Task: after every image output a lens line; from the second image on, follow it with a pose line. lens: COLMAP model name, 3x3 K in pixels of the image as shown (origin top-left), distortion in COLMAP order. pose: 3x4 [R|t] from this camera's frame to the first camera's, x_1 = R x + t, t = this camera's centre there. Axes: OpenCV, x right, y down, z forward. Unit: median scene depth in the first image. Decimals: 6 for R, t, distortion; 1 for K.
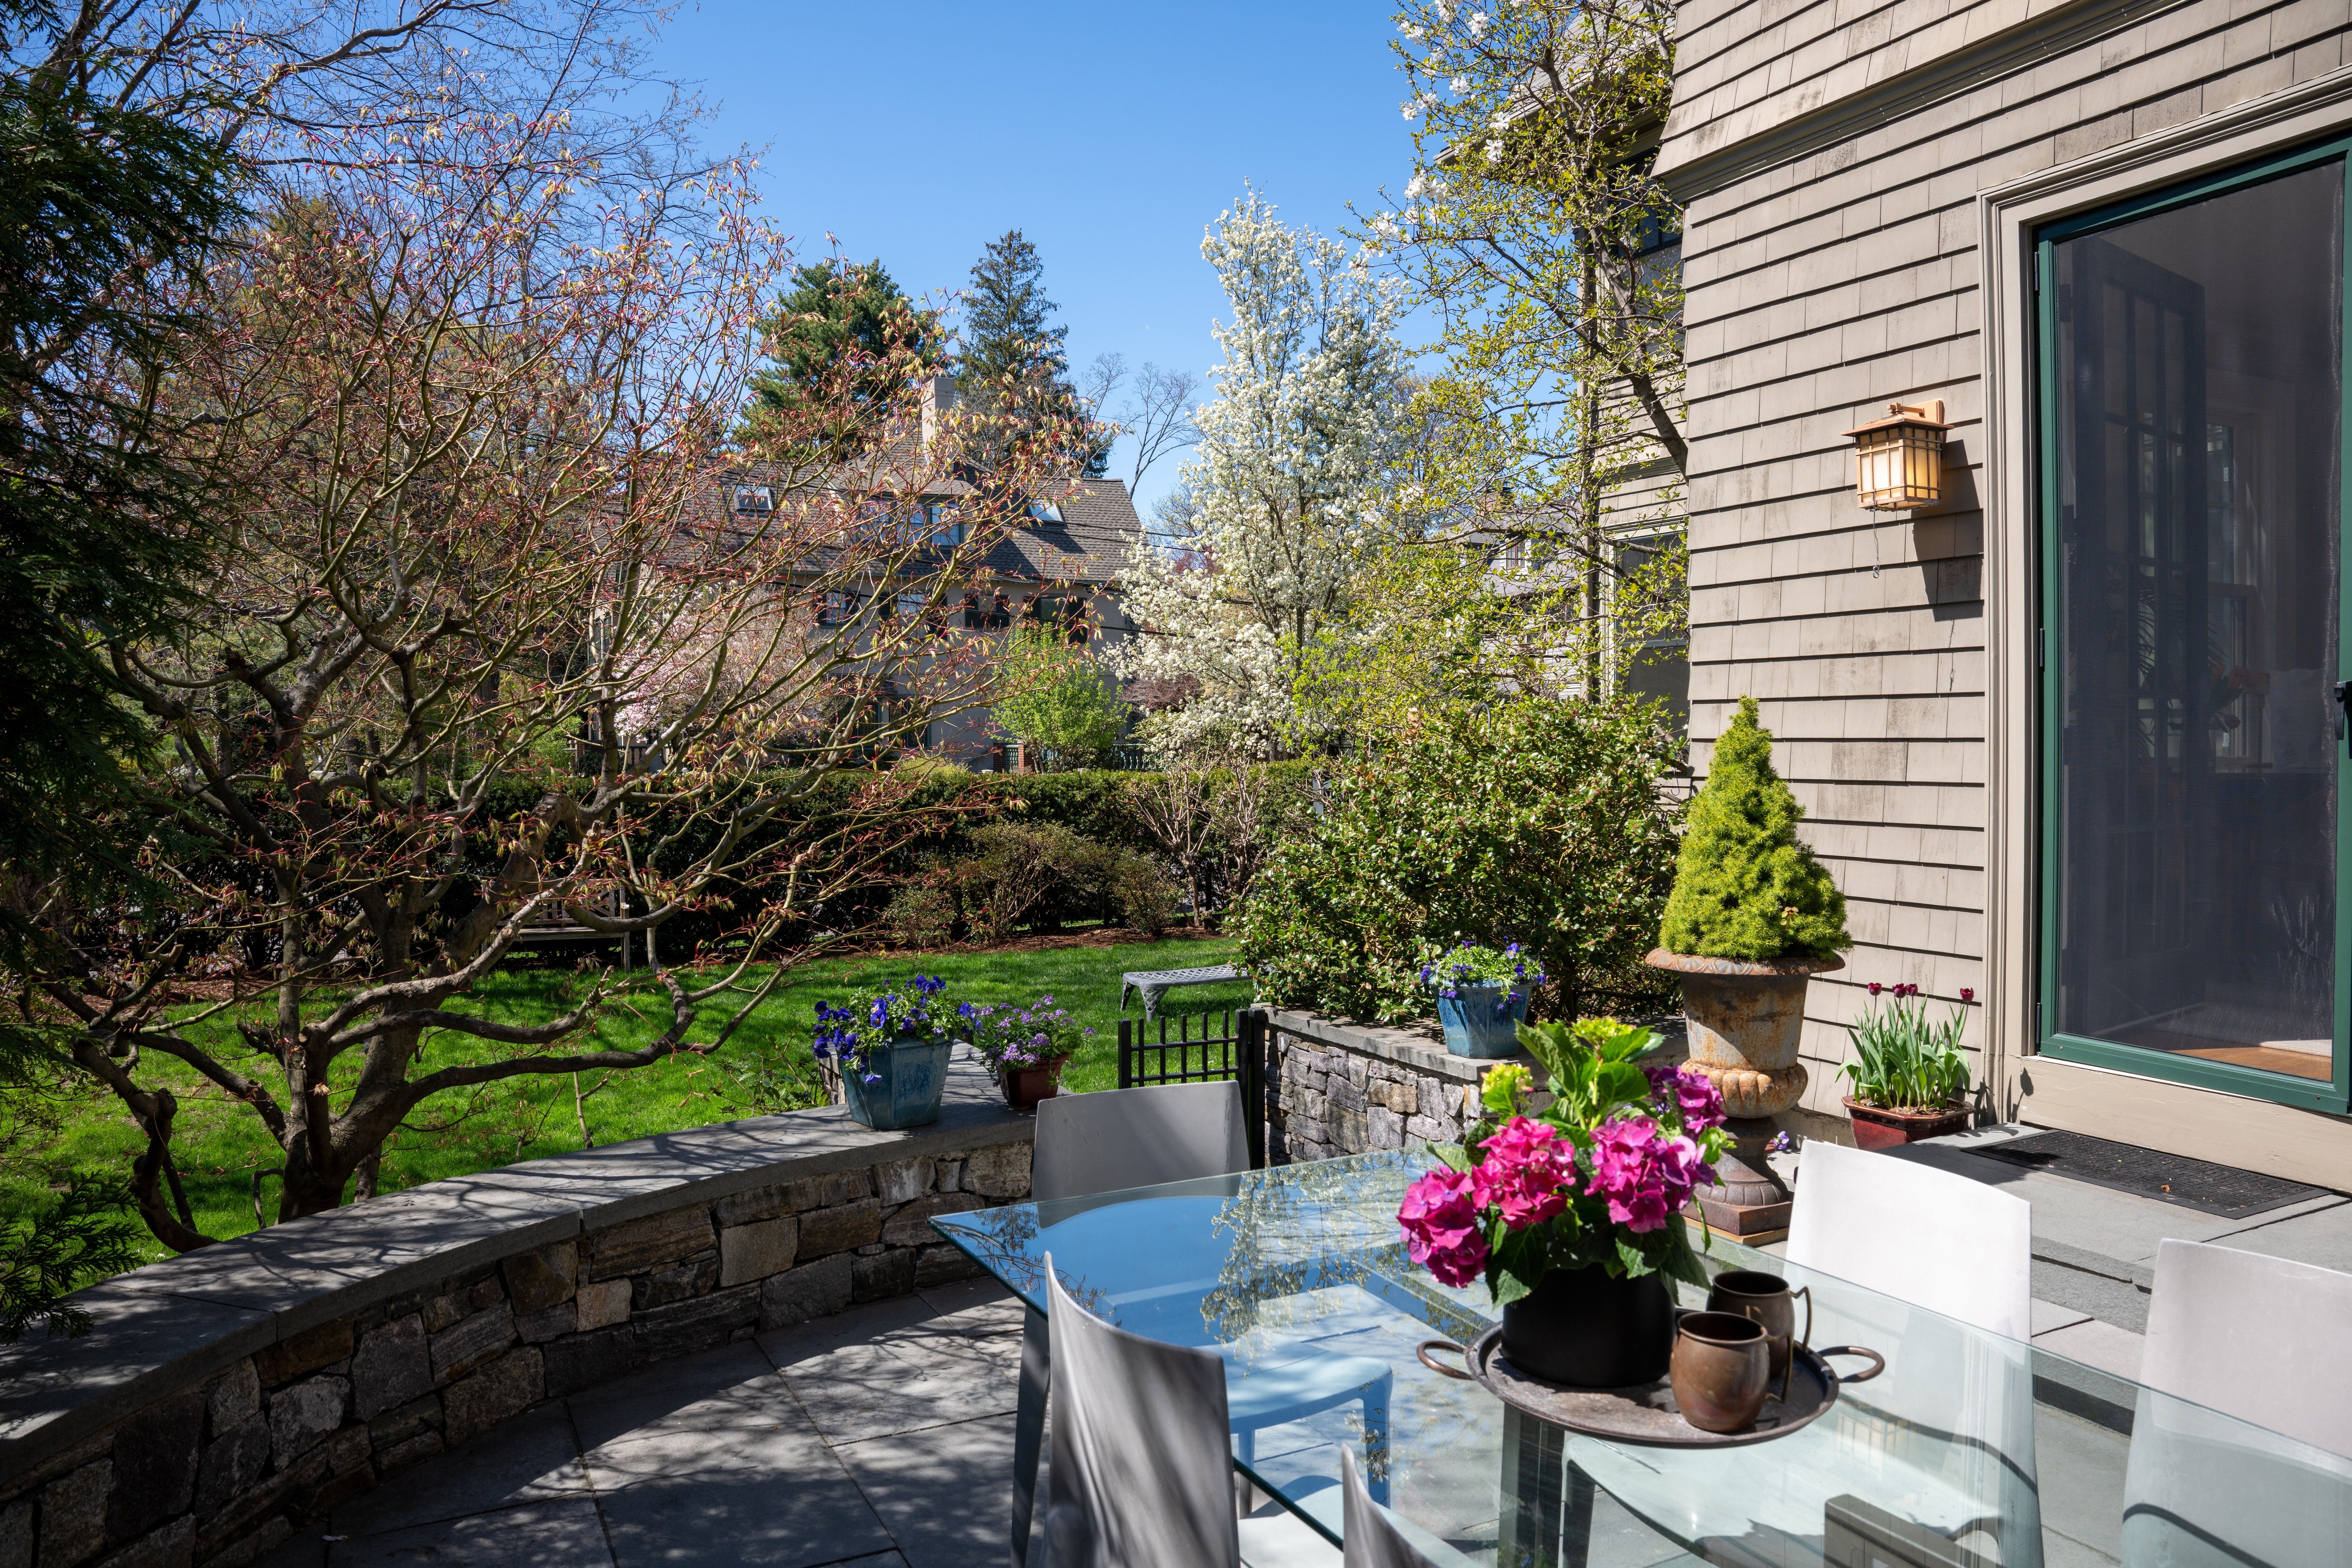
lens RADIAL K [[1587.6, 0, 1176.0], [0, 1587.6, 784.0], [0, 0, 1]] dist [0.000388, 0.000152]
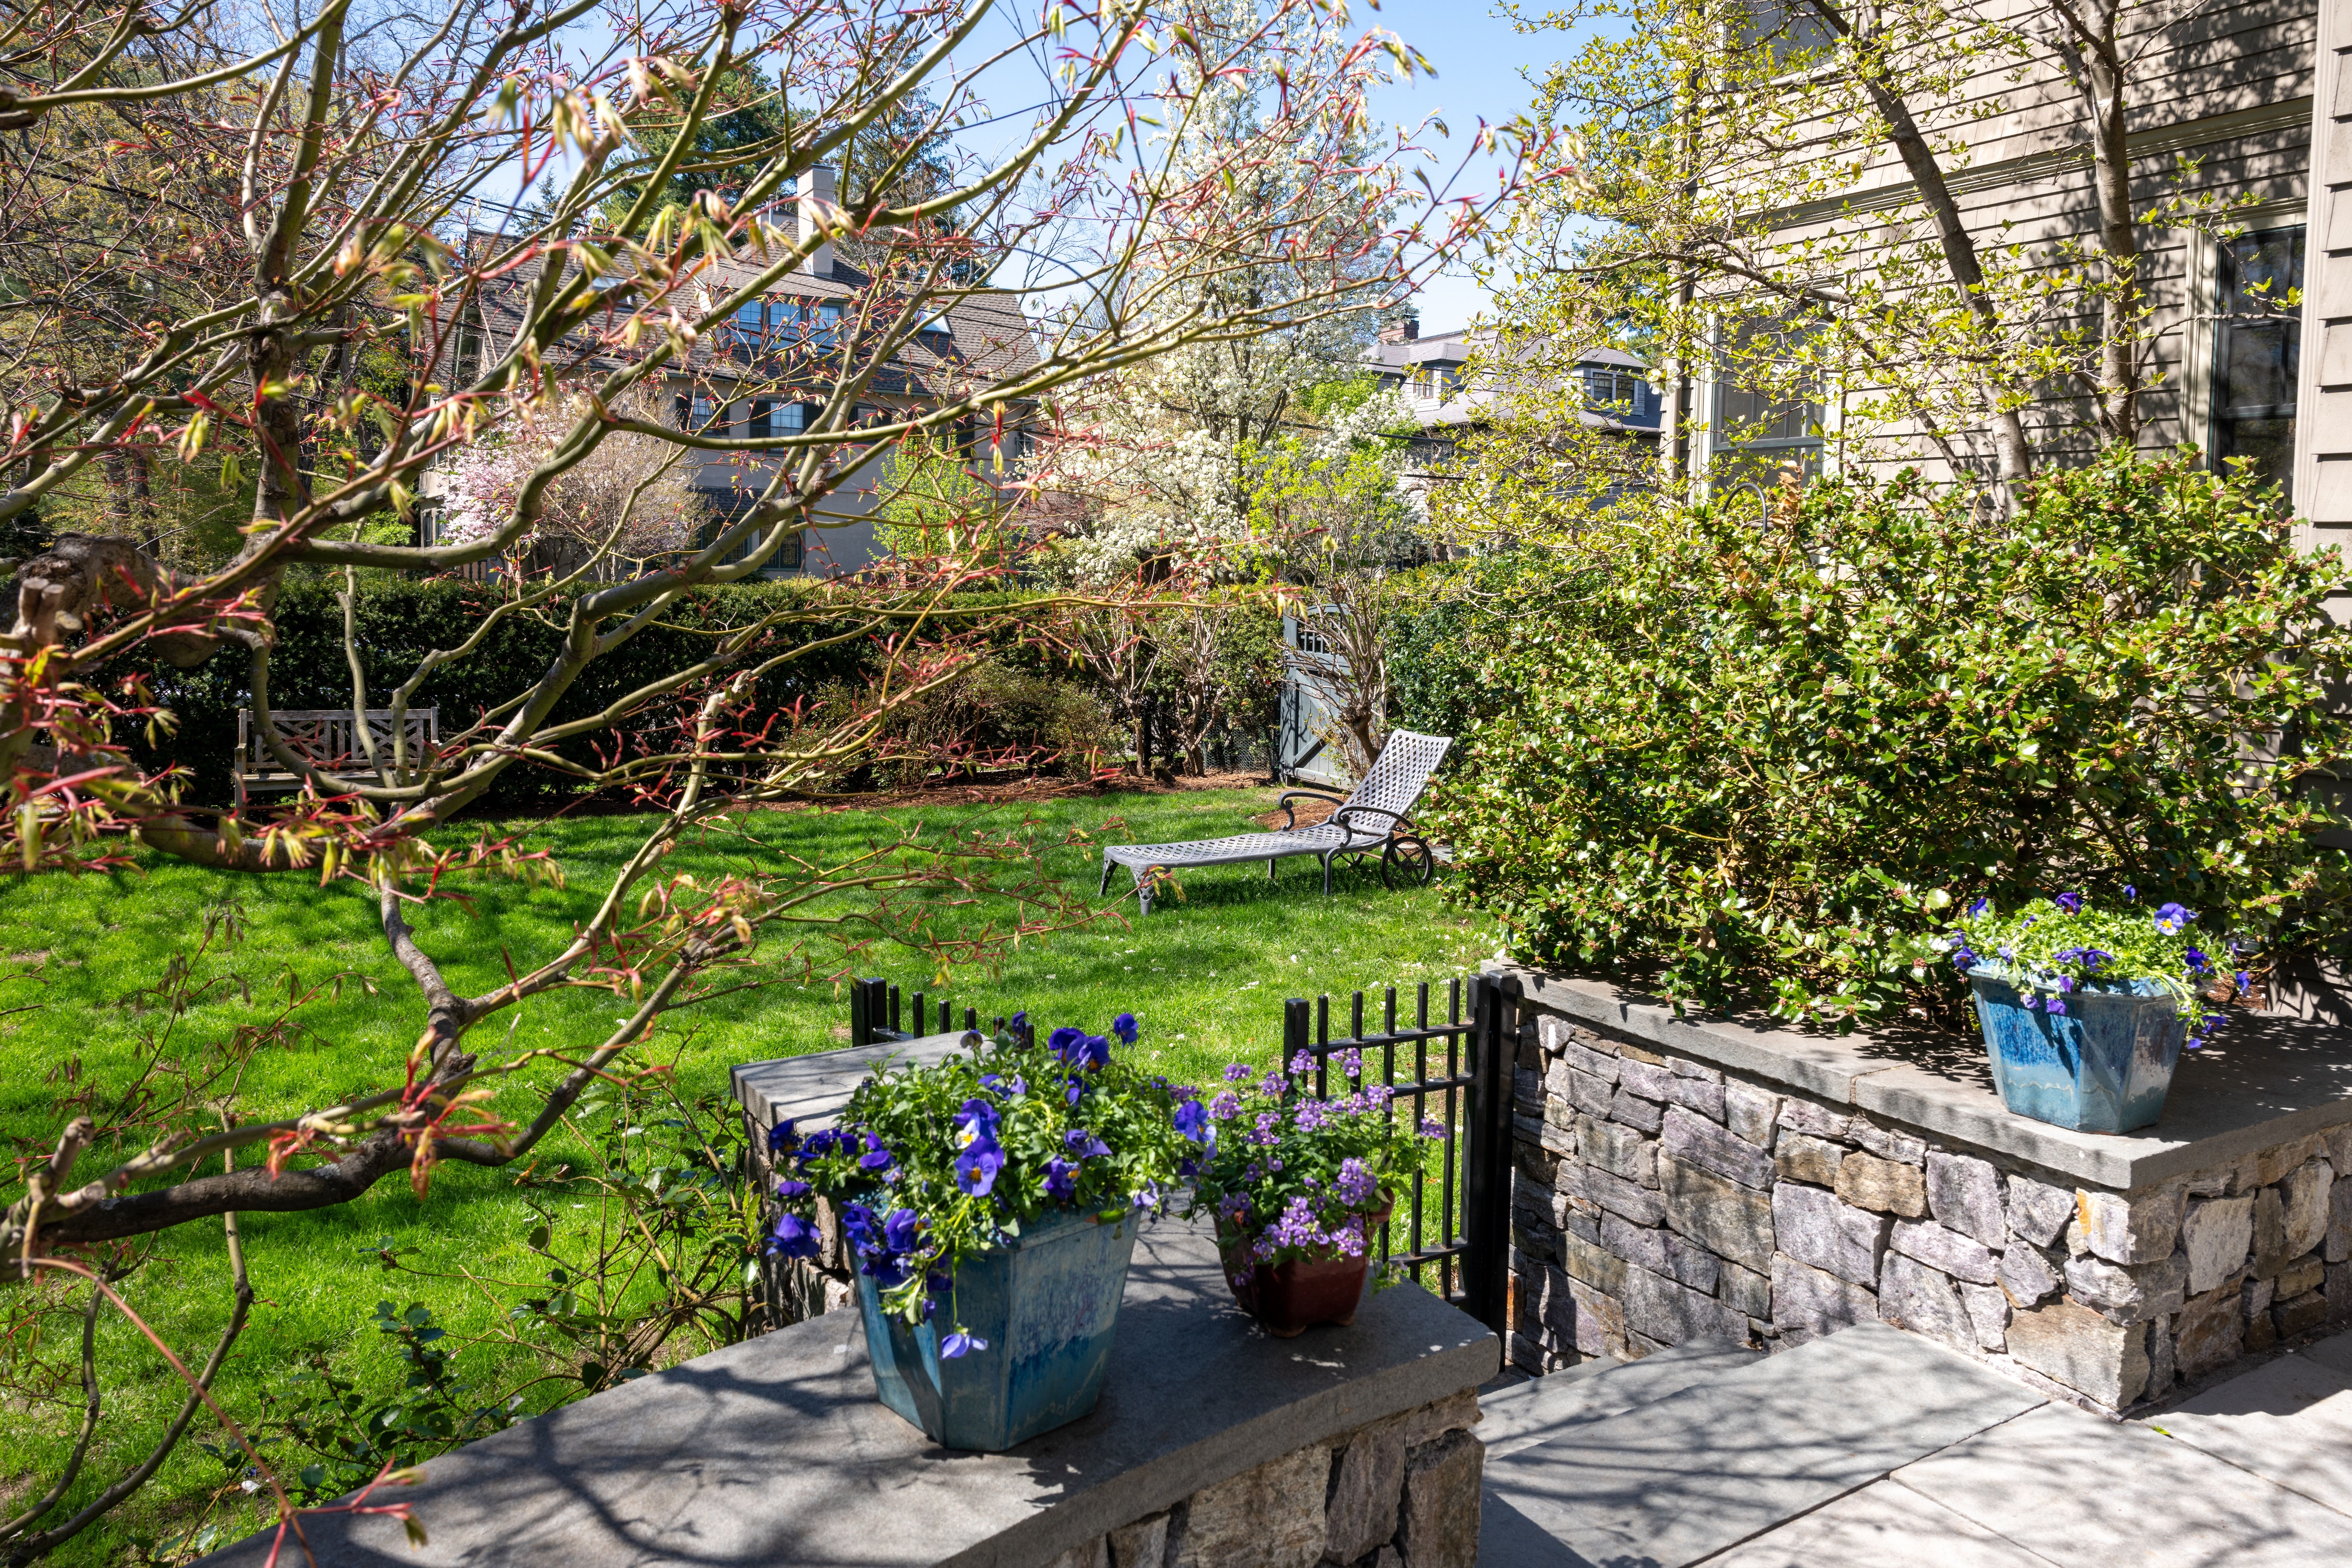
lens RADIAL K [[1622.4, 0, 1175.6], [0, 1622.4, 691.6], [0, 0, 1]] dist [0.048119, -0.000992]
pose [[0.997011, 0.021007, 0.074345, -0.122652], [-0.024369, 0.998707, 0.044605, 0.016523], [-0.073312, -0.046284, 0.996234, 0.451393]]
